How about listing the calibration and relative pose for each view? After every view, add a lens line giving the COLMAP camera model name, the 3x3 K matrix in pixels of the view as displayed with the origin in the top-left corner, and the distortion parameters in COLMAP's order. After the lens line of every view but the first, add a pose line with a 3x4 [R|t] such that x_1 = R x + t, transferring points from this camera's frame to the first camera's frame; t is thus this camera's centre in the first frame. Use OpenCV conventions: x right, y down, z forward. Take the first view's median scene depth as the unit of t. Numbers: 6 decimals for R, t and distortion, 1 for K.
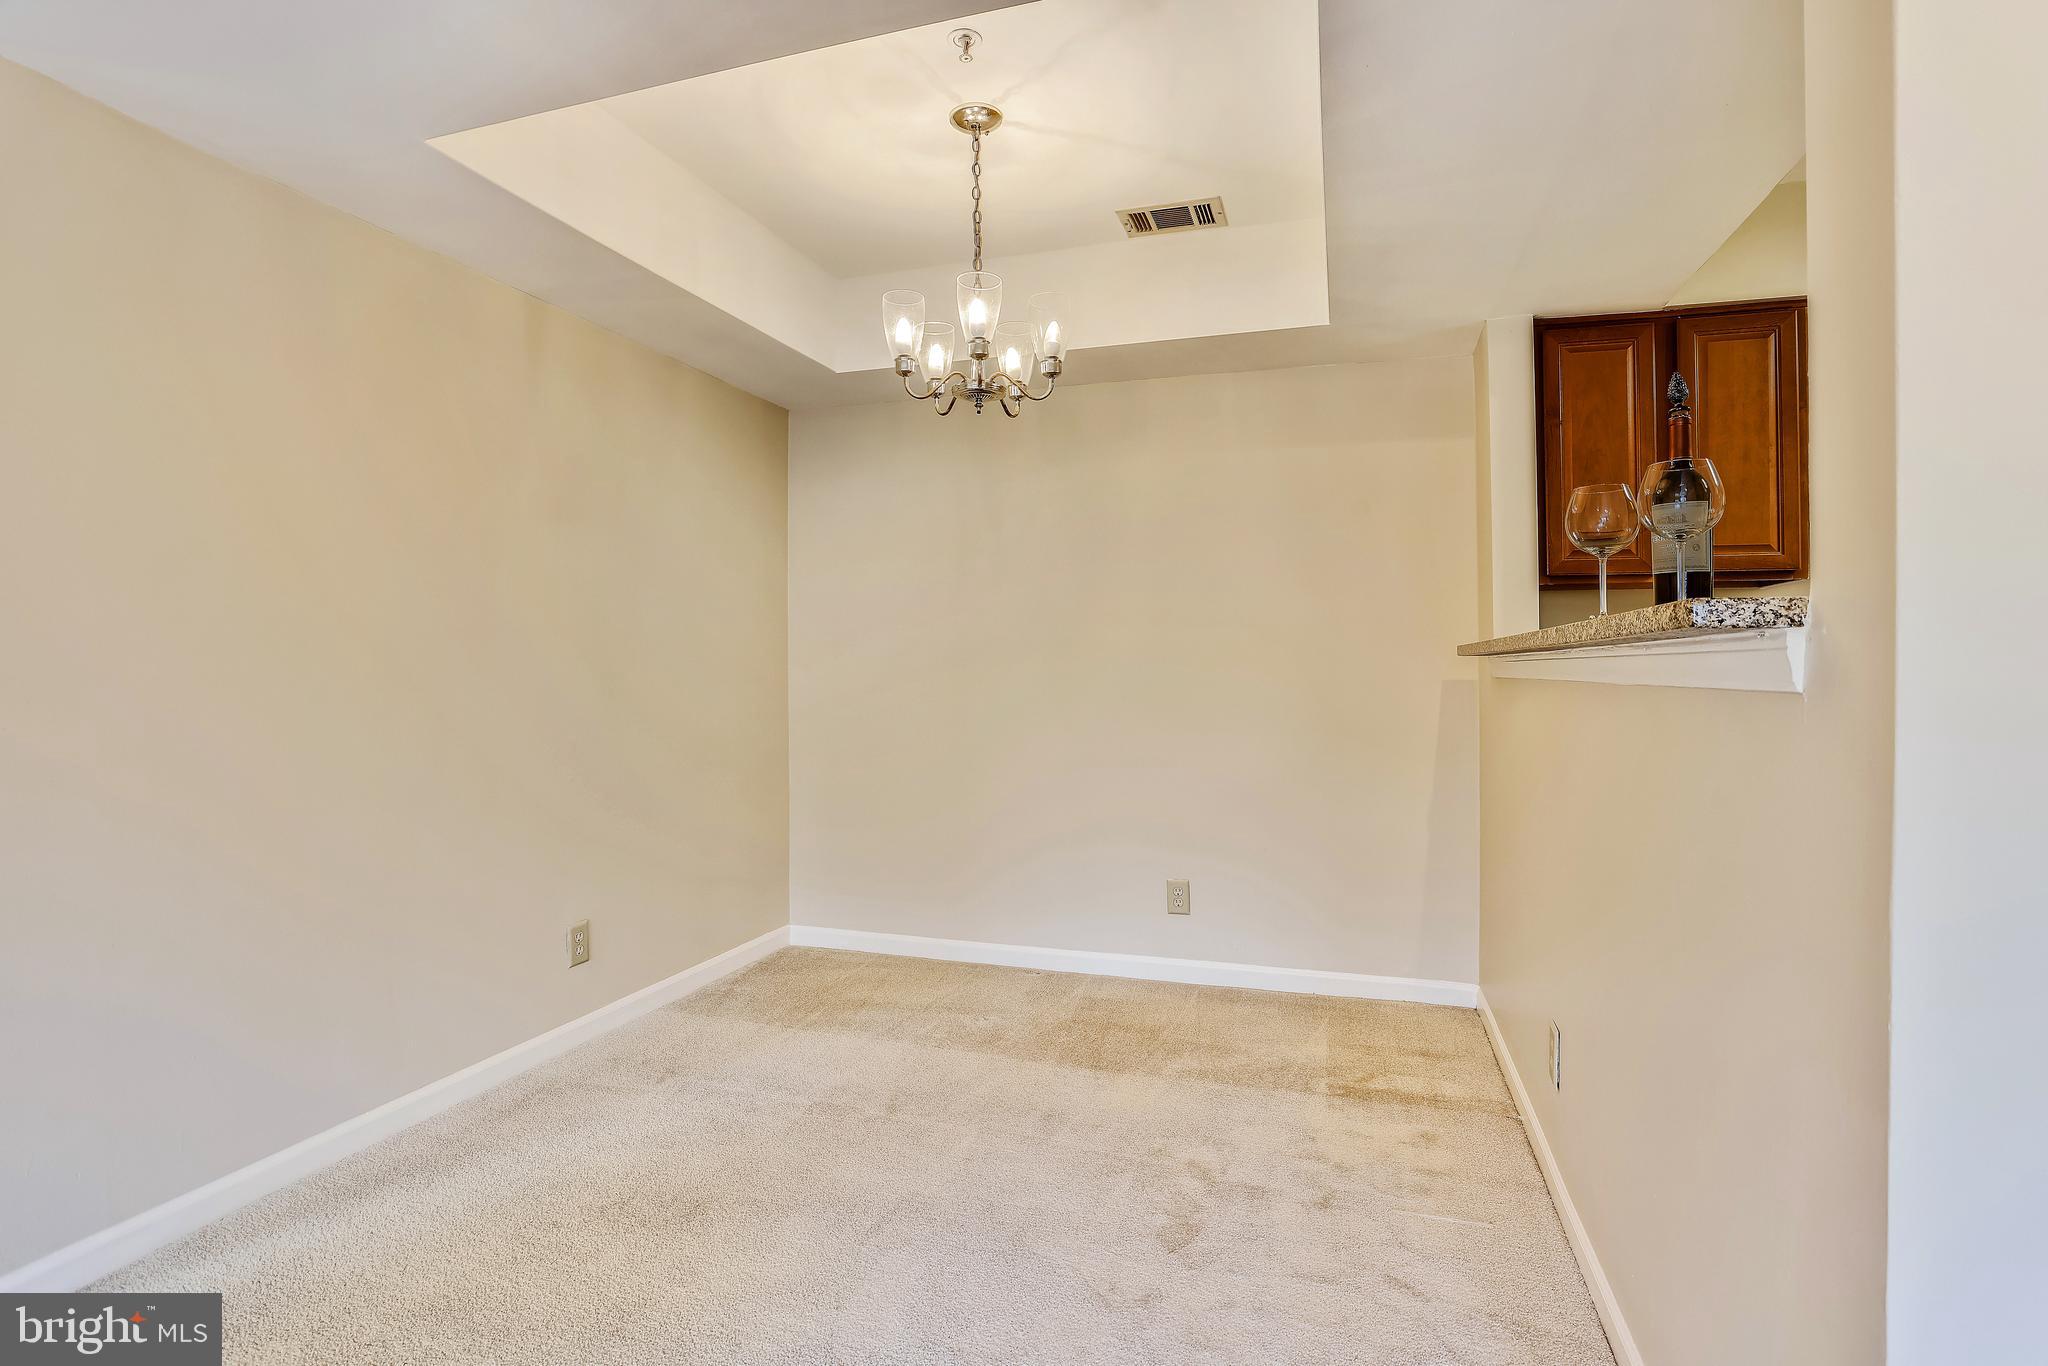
lens RADIAL K [[970.9, 0, 1024.0], [0, 970.9, 683.0], [0, 0, 1]] dist [-0.039993, 0.000023]
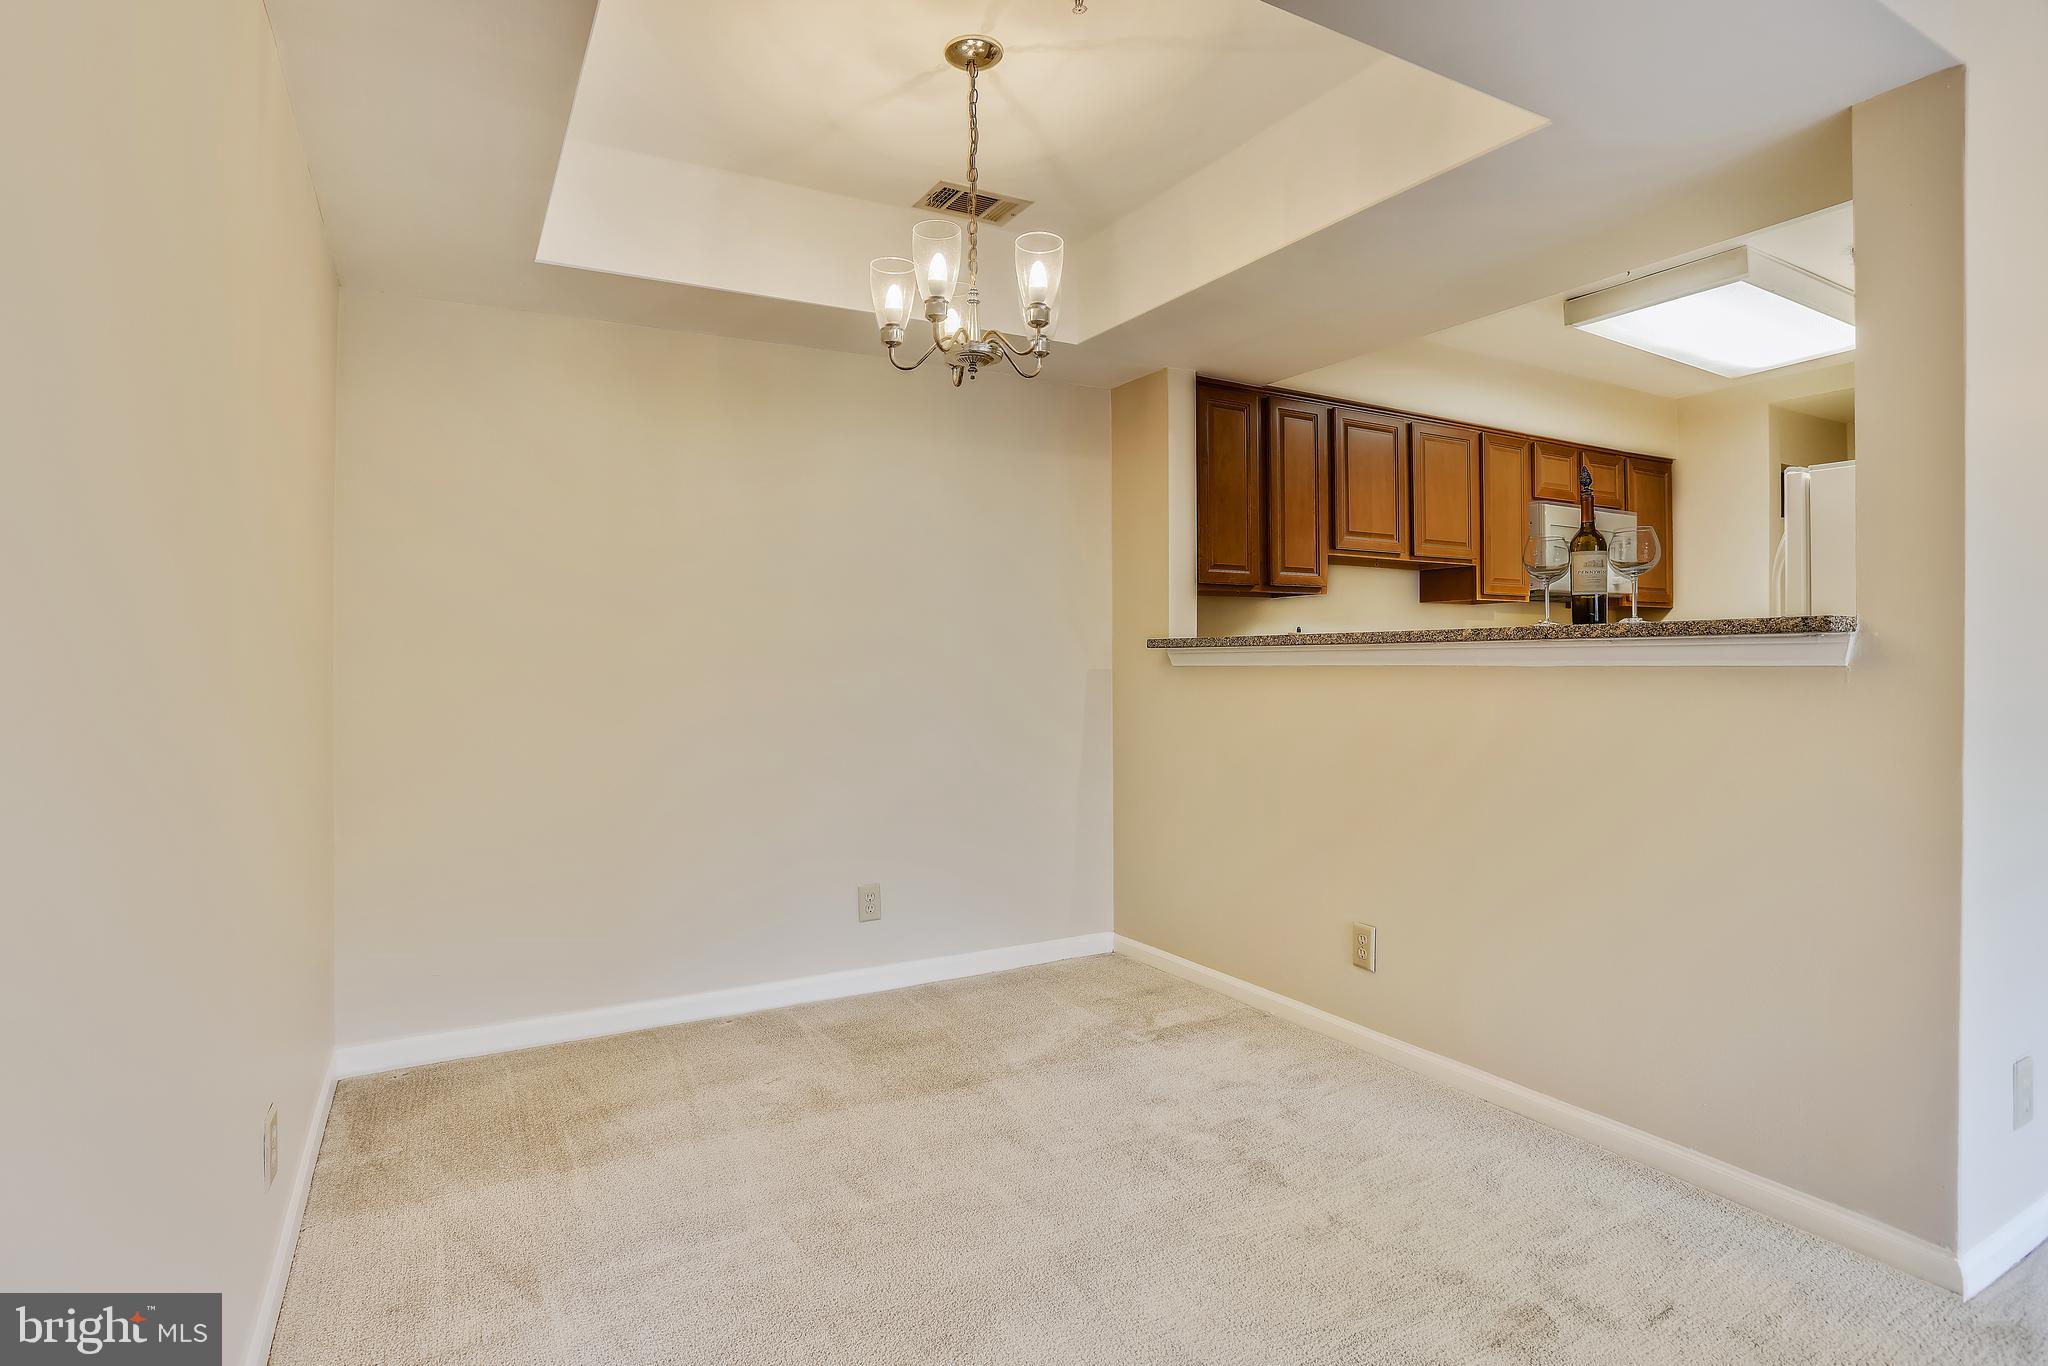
lens RADIAL K [[1000.9, 0, 1018.2], [0, 1000.9, 674.4], [0, 0, 1]] dist [-0.081730, 0.029902]
pose [[0.714233, -0.021068, 0.699591, -0.537950], [0.025365, 0.999669, 0.004209, -0.005987], [-0.699448, 0.014739, 0.714531, 0.255393]]
